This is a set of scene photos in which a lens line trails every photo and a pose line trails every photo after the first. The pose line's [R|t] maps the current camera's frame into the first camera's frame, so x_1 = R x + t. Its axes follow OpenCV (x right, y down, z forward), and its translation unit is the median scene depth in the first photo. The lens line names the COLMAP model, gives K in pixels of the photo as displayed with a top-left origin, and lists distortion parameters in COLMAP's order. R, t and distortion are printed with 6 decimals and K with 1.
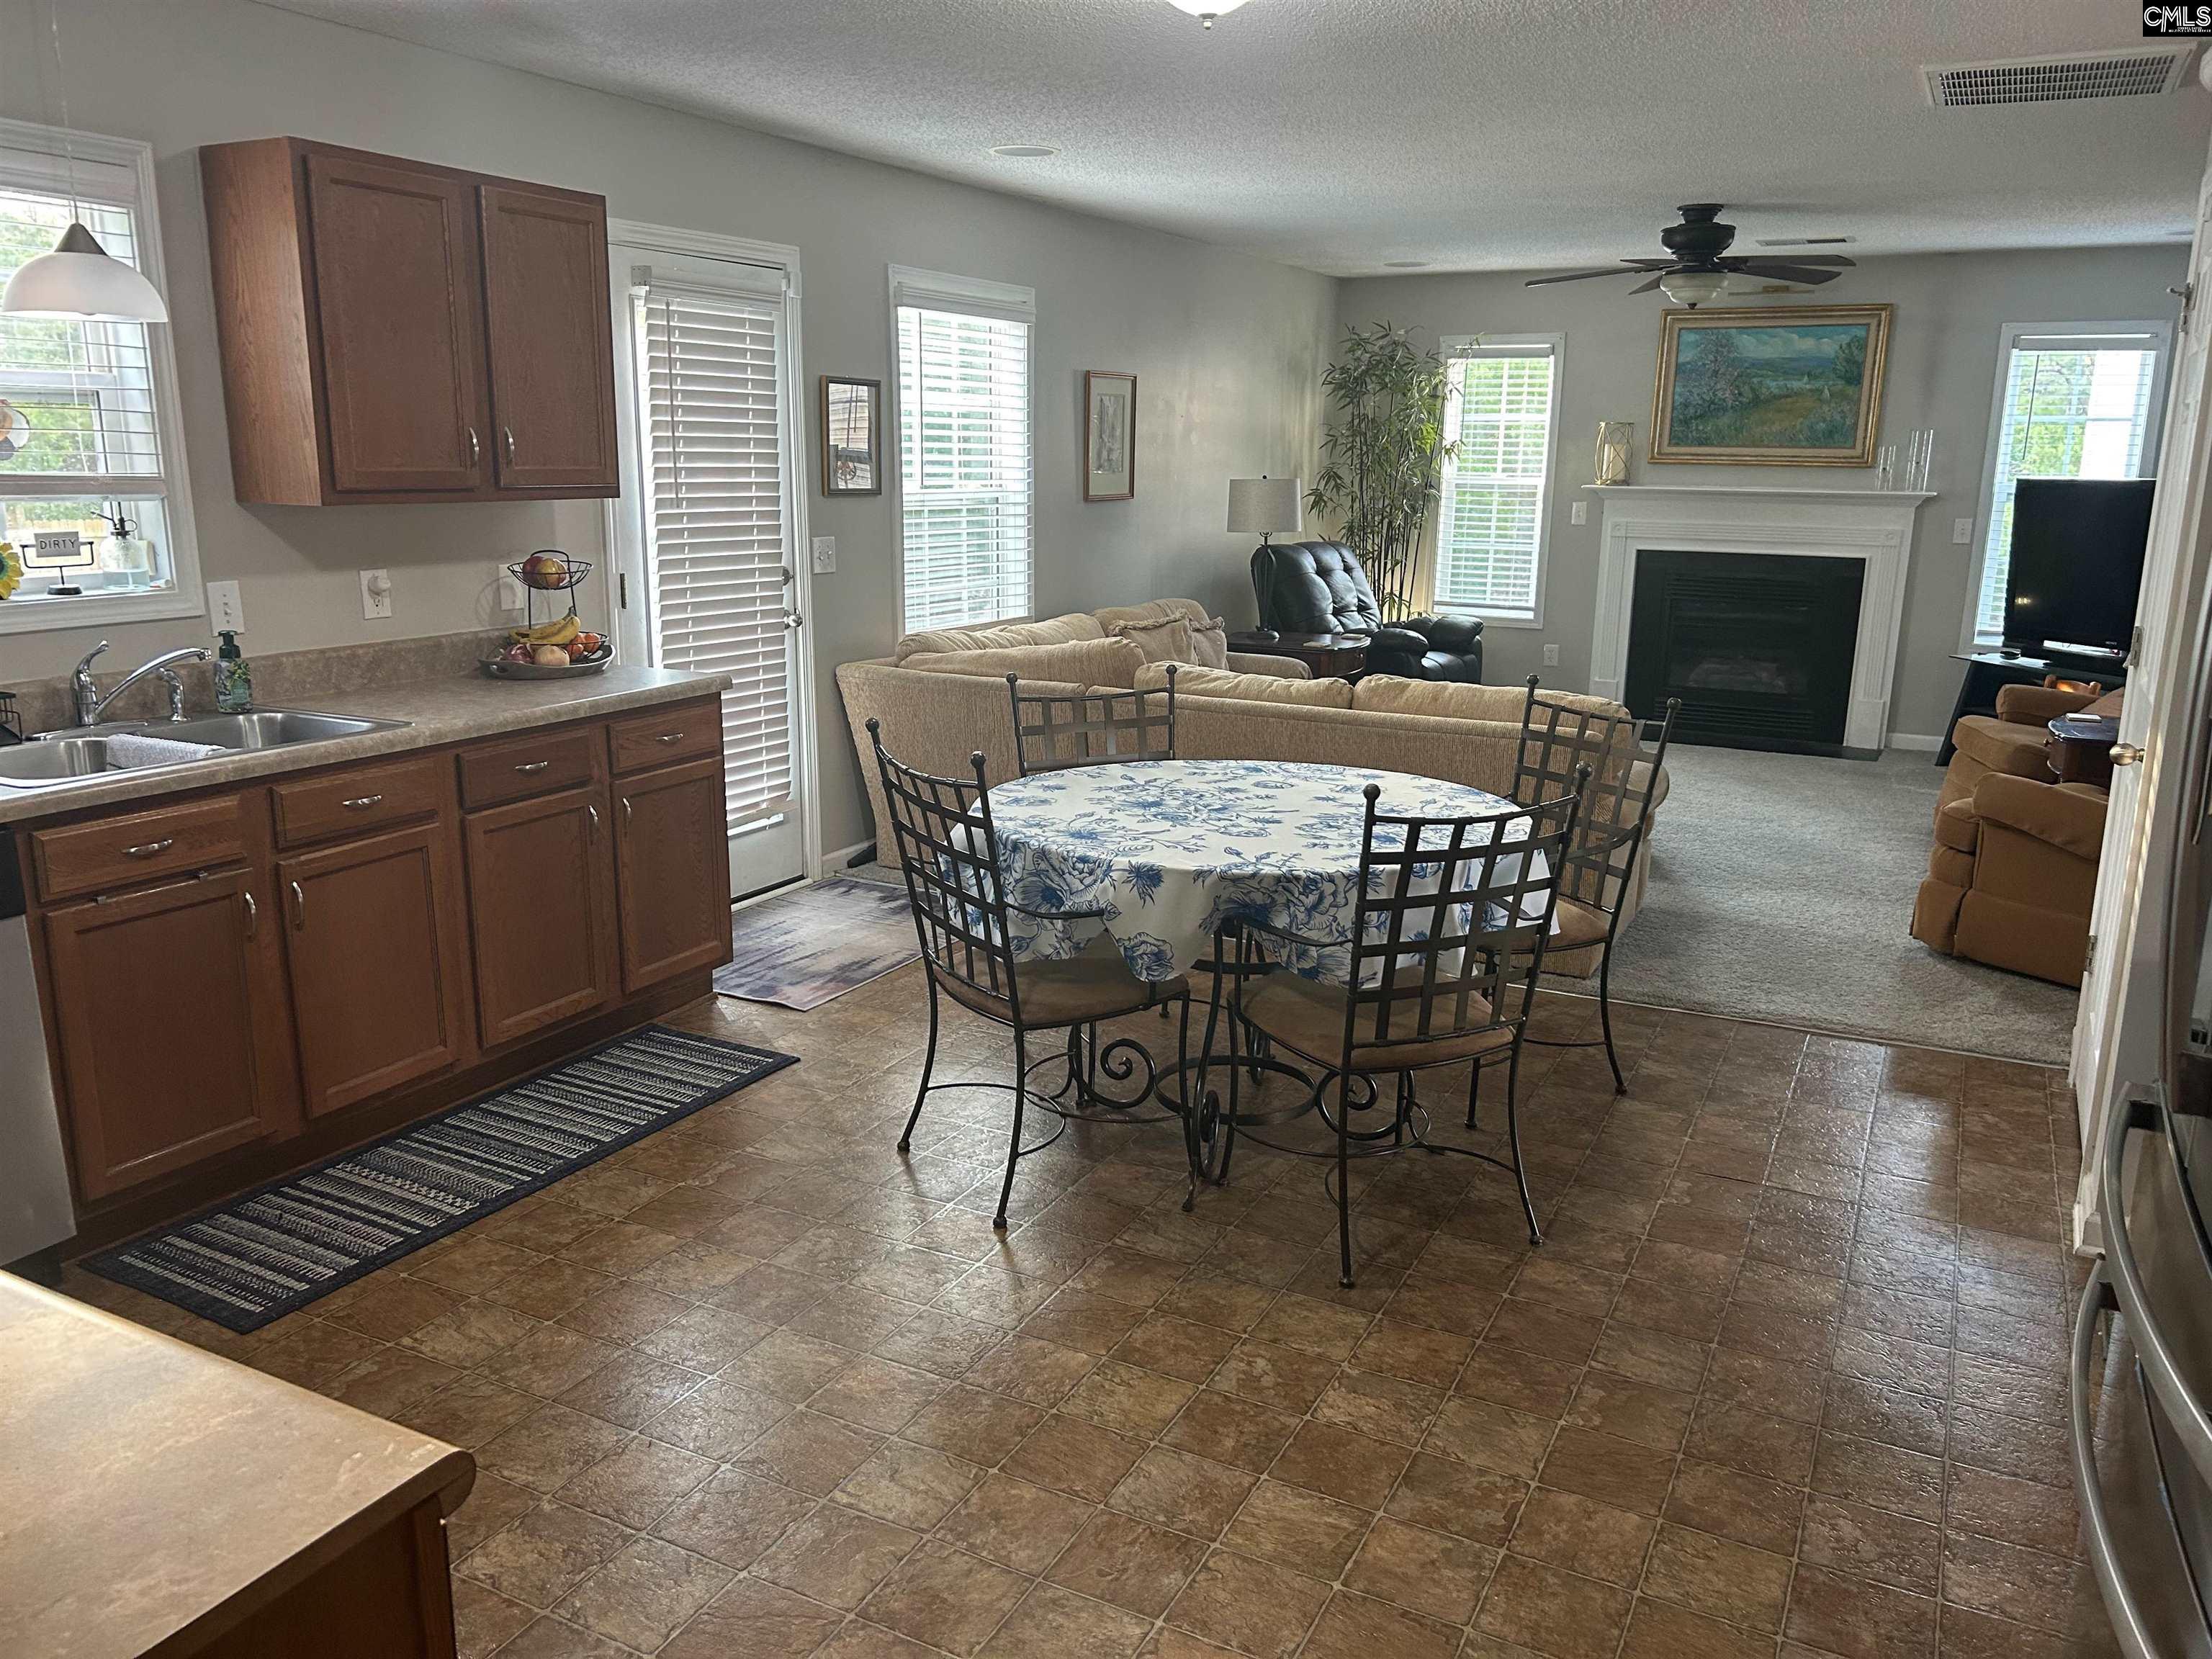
lens RADIAL K [[1647.3, 0, 1105.2], [0, 1647.3, 817.1], [0, 0, 1]] dist [0.055234, -0.063064]
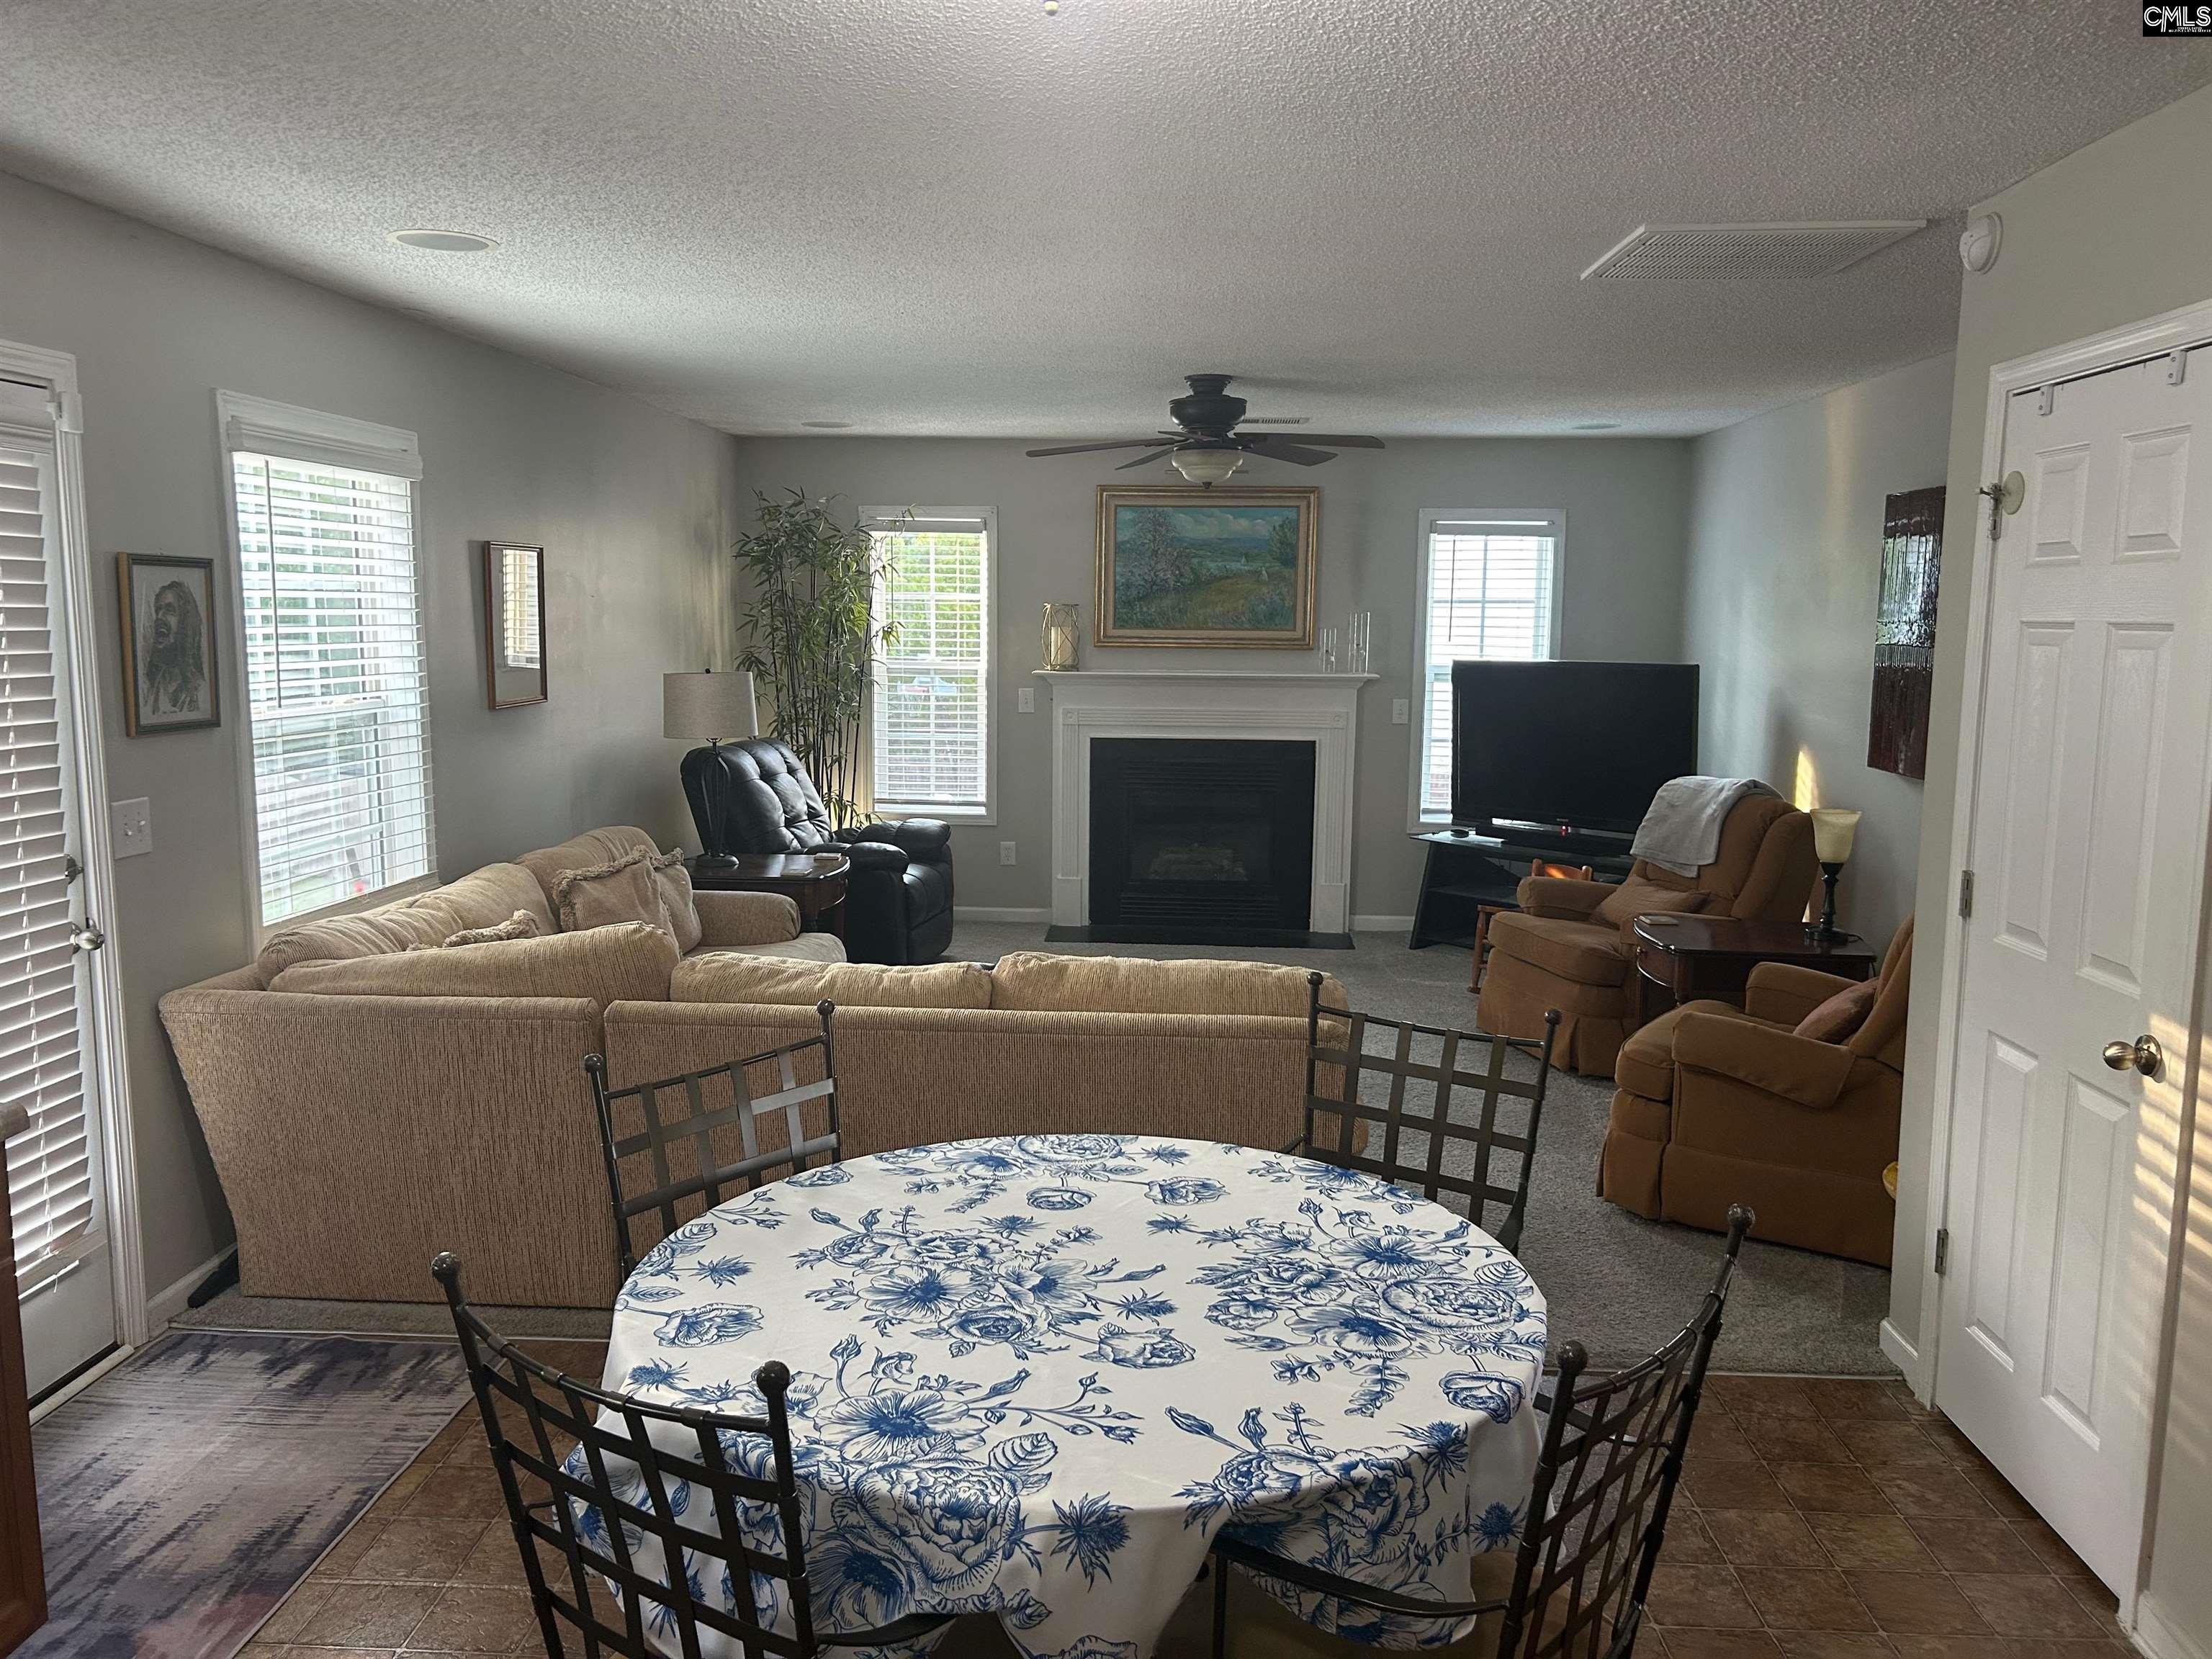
lens RADIAL K [[1647.3, 0, 1097.6], [0, 1647.3, 819.4], [0, 0, 1]] dist [0.055234, -0.063064]
pose [[0.908958, -0.056386, 0.413058, -0.080422], [0.093278, 0.993198, -0.069684, -0.068221], [-0.406319, 0.101869, 0.908035, 0.221686]]
